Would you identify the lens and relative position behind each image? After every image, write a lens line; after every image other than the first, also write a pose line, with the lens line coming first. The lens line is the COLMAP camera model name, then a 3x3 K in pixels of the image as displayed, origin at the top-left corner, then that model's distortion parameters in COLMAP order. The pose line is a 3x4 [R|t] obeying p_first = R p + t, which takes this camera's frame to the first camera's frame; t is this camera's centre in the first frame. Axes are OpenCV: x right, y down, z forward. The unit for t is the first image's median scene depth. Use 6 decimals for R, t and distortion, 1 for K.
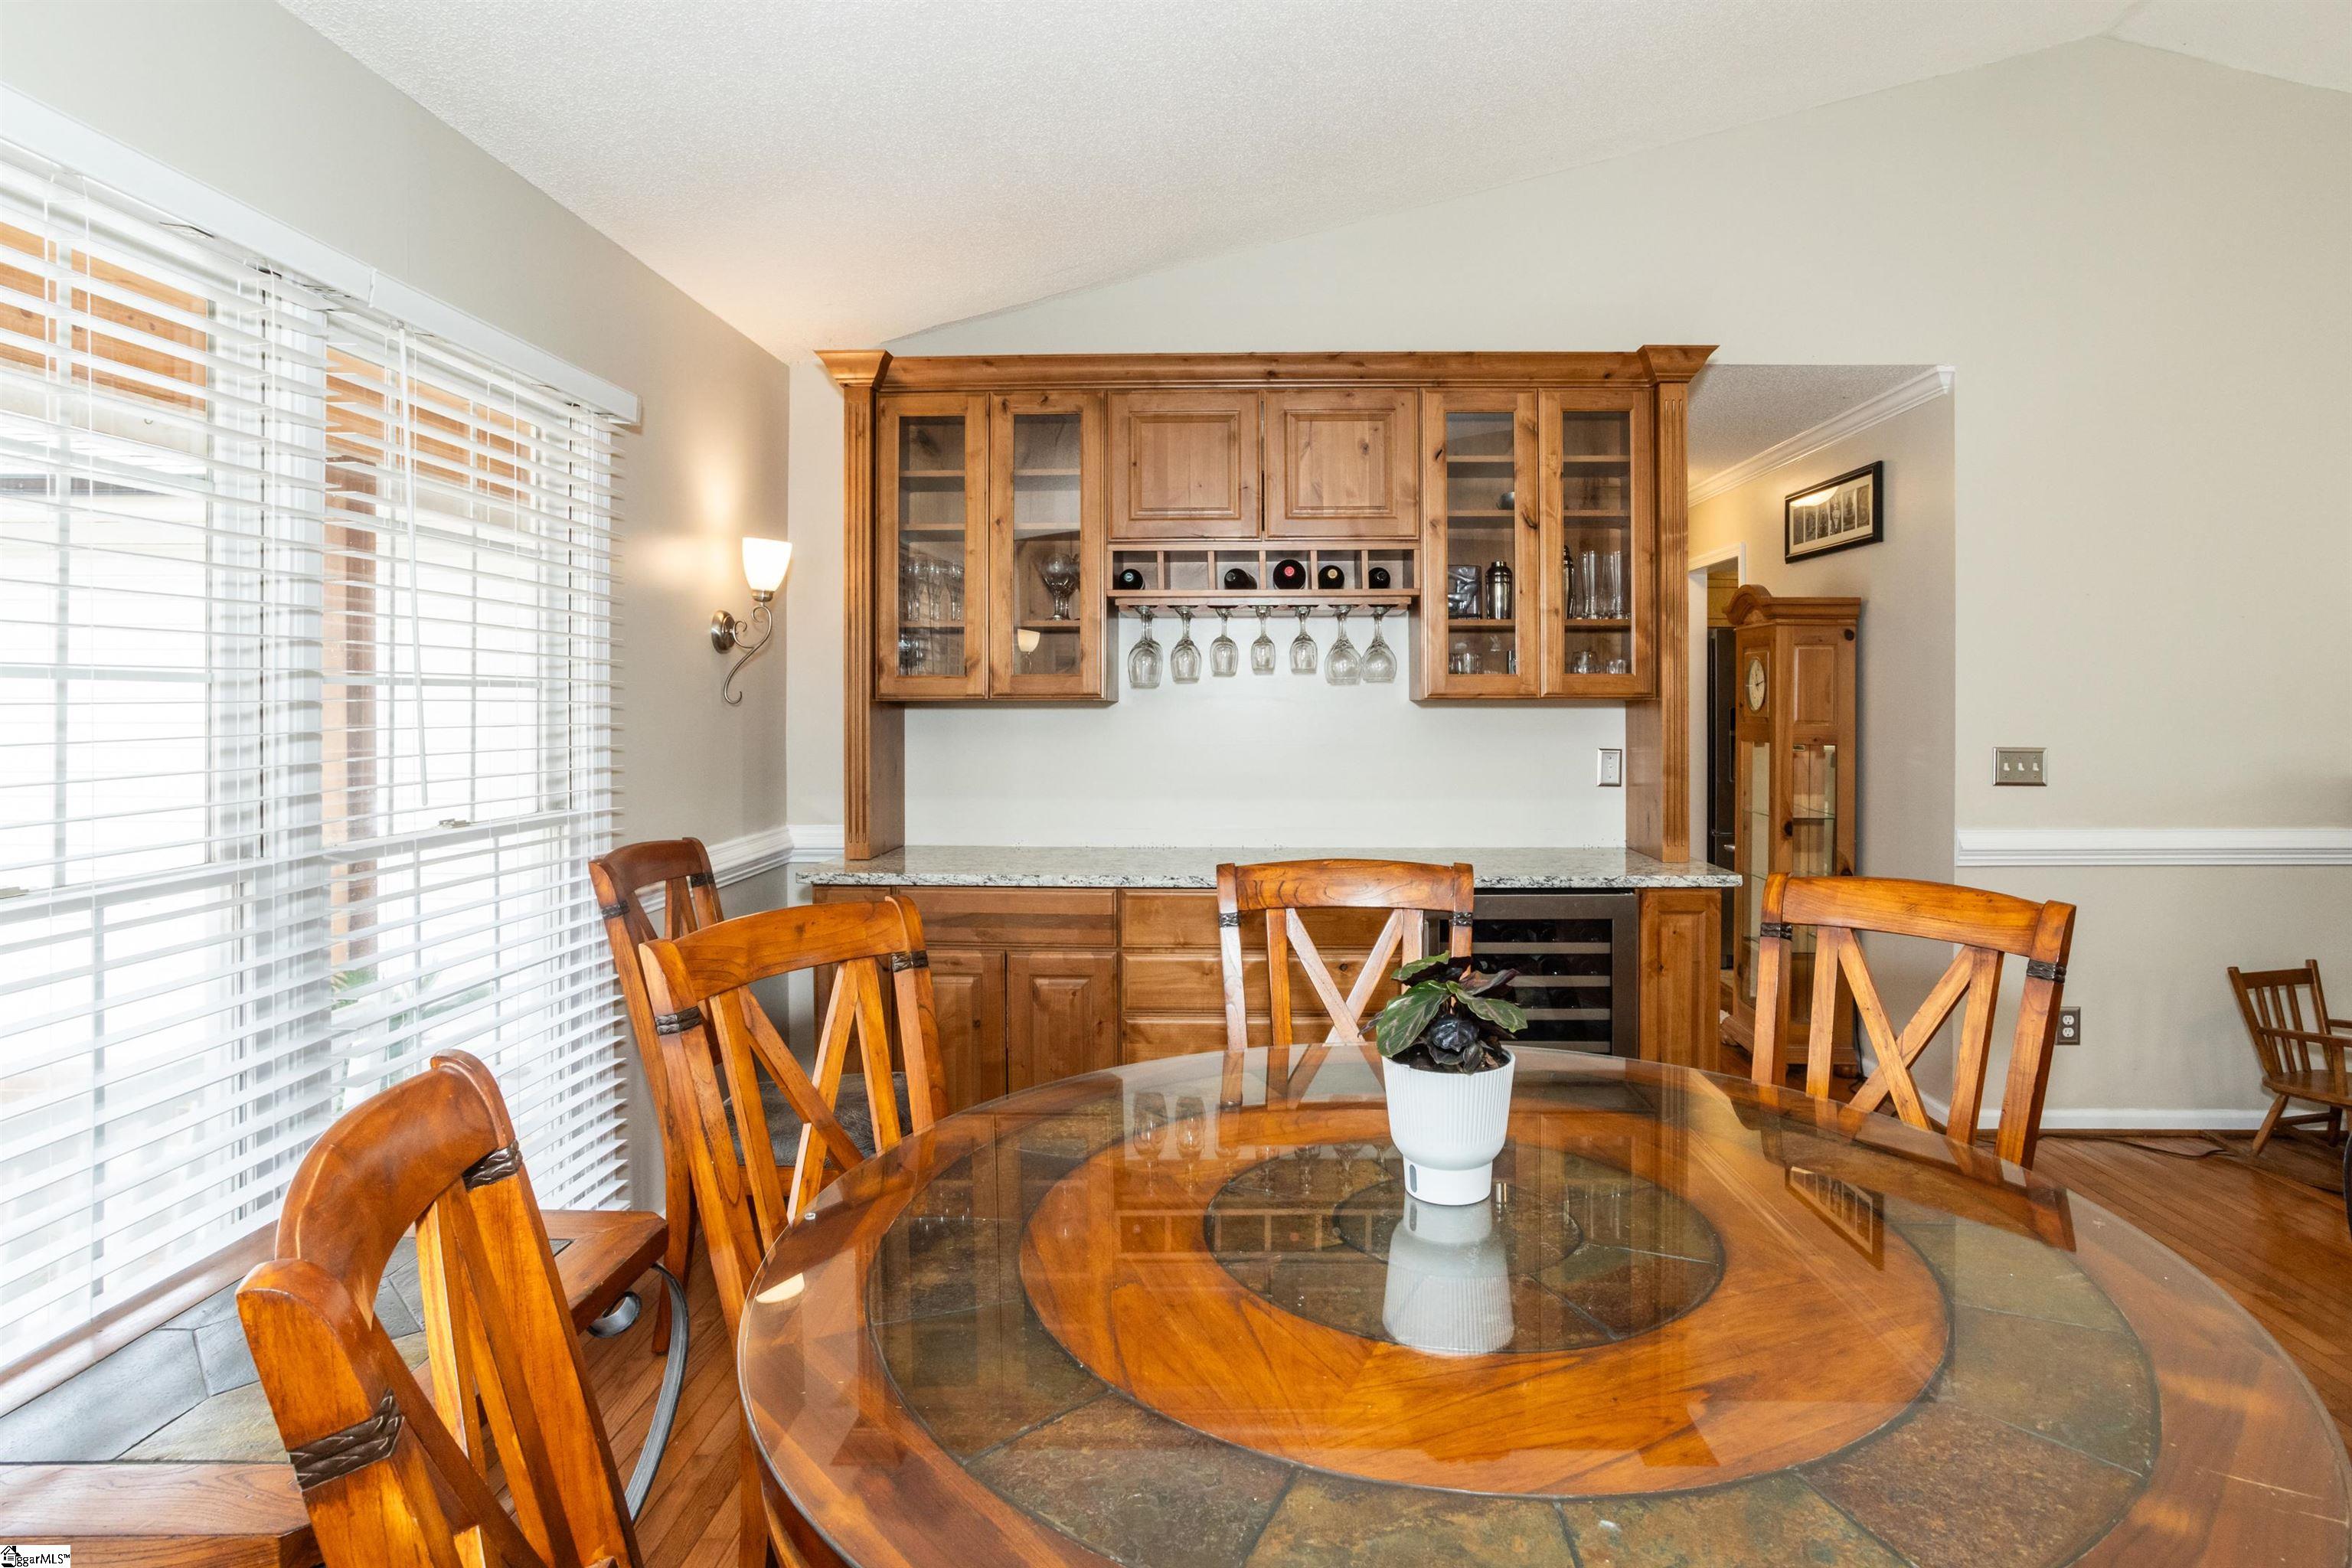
lens RADIAL K [[1258.6, 0, 1225.4], [0, 1258.6, 703.3], [0, 0, 1]] dist [-0.052749, 0.045568]
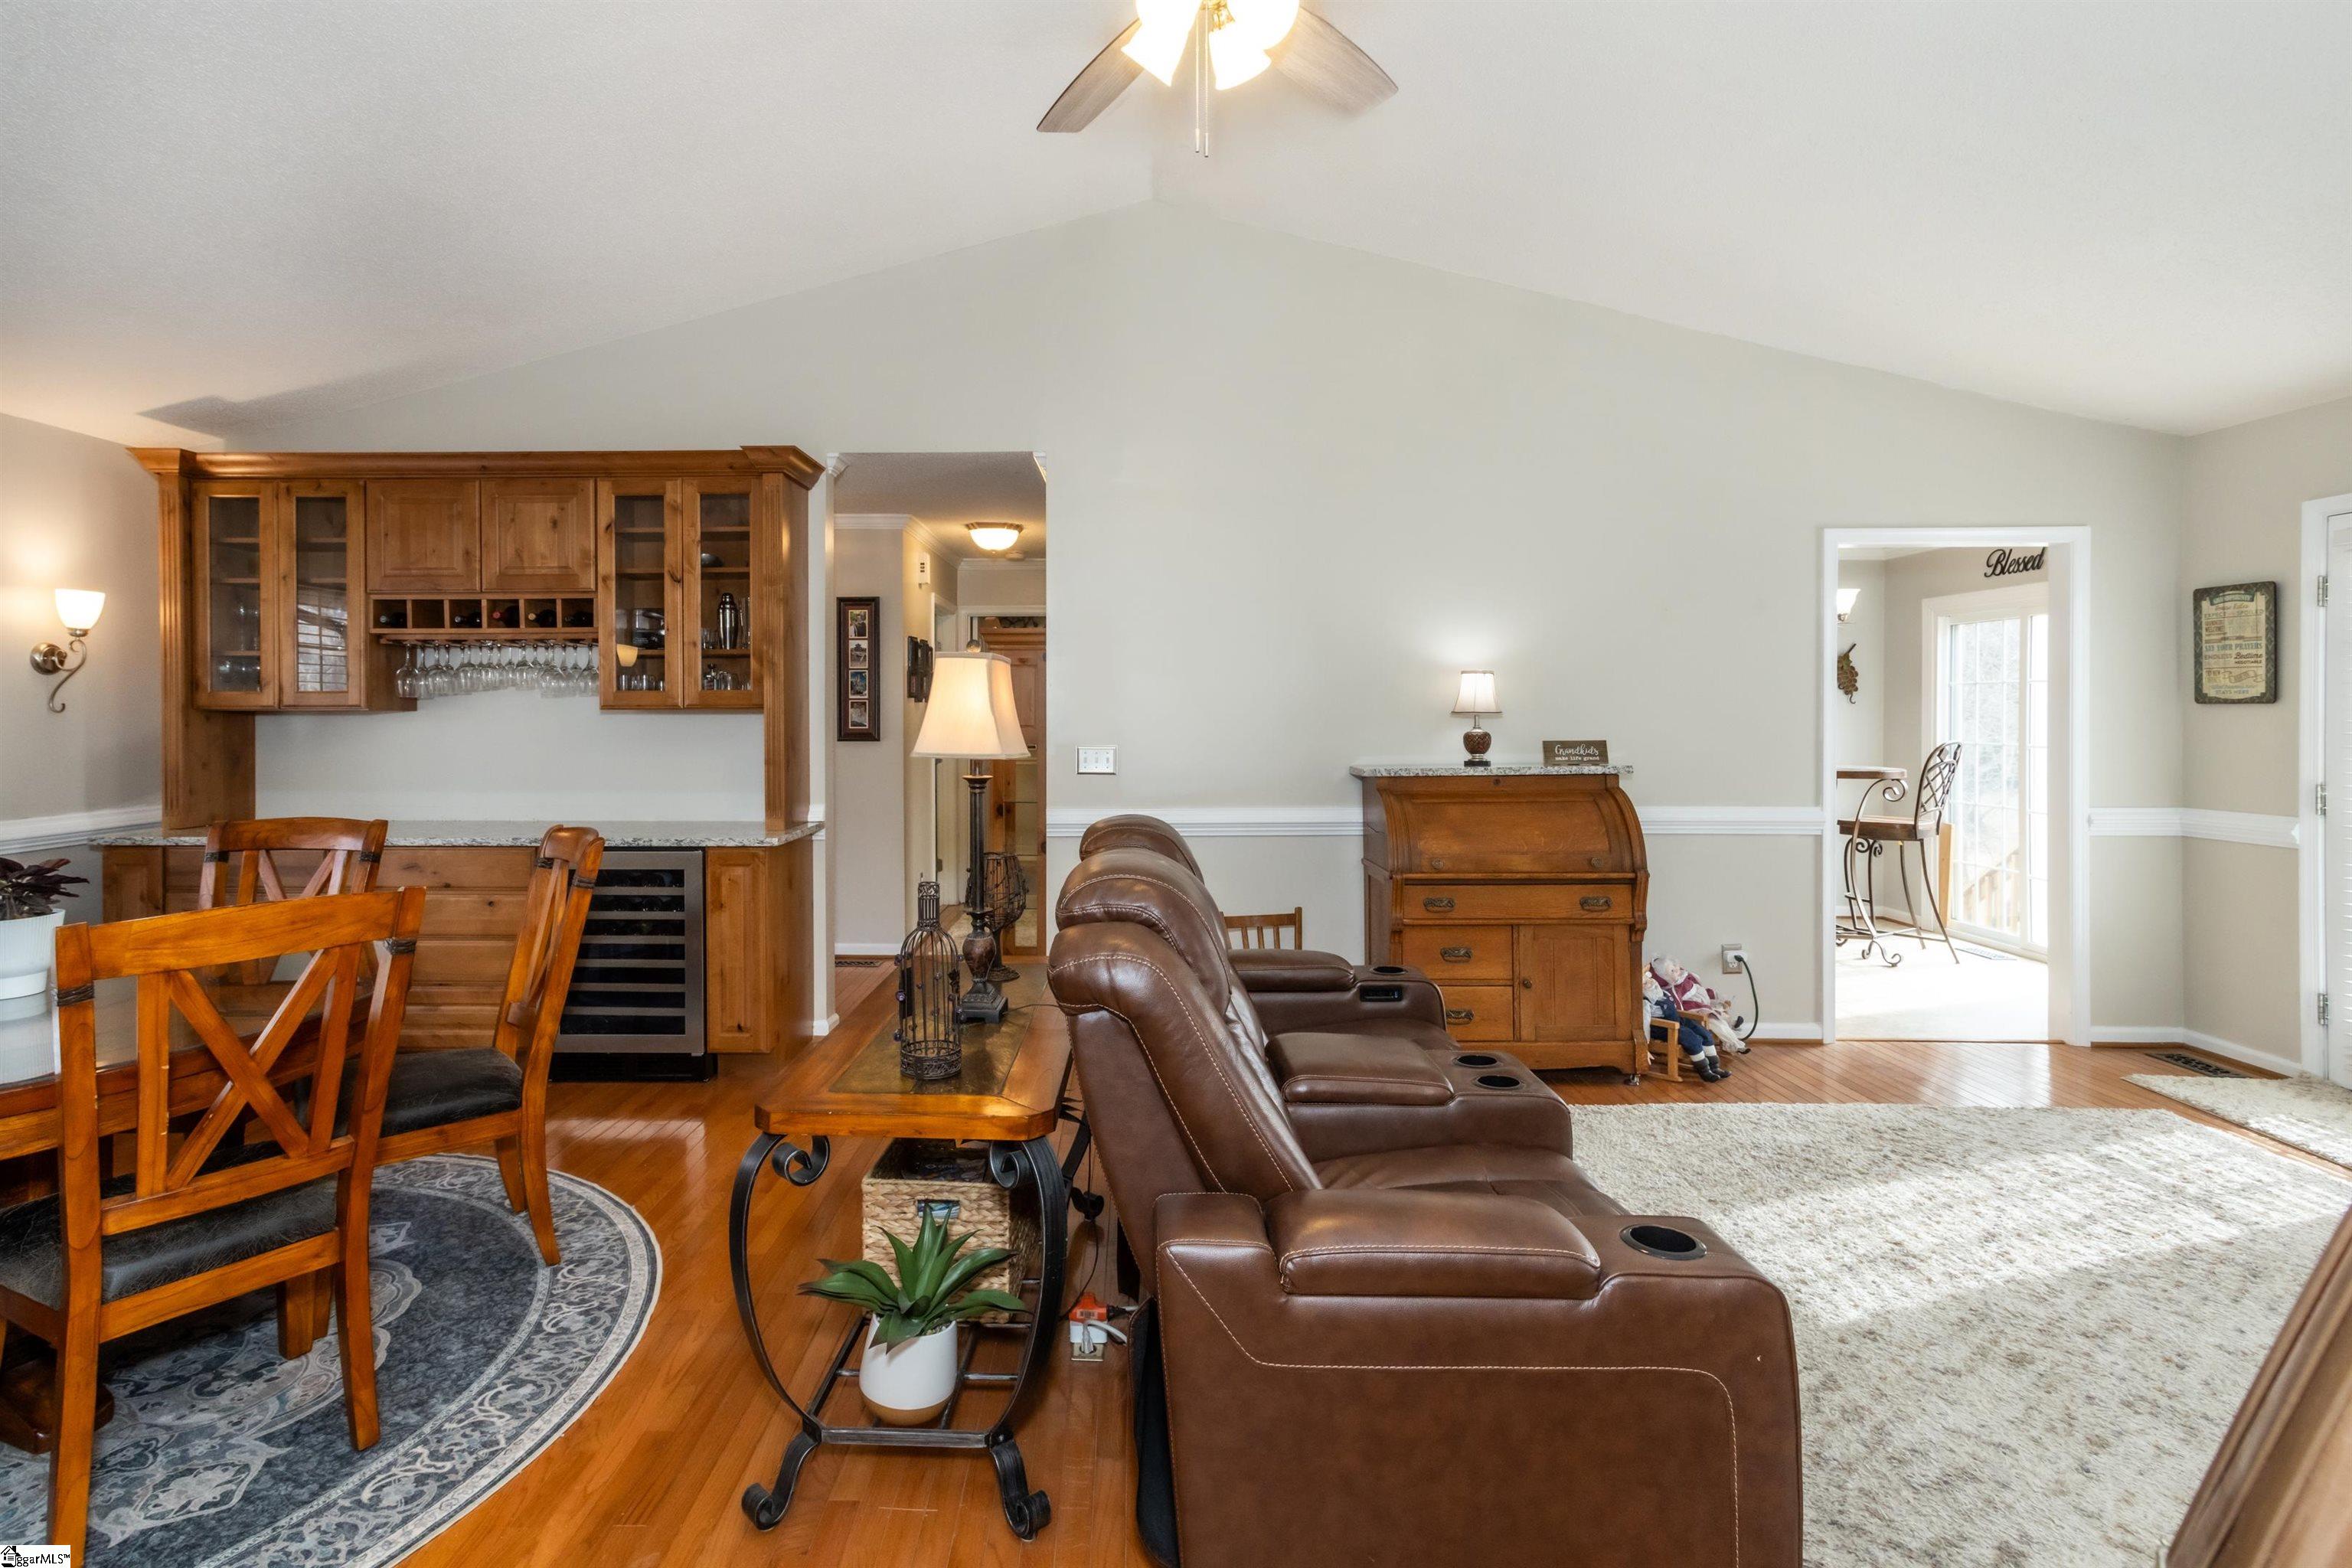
lens RADIAL K [[1191.5, 0, 1106.8], [0, 1191.5, 715.1], [0, 0, 1]] dist [-0.017322, 0.036894]
pose [[0.999919, -0.001022, -0.012724, 0.719976], [0.001054, 0.999996, 0.002555, 0.000861], [0.012722, -0.002569, 0.999916, -0.267147]]
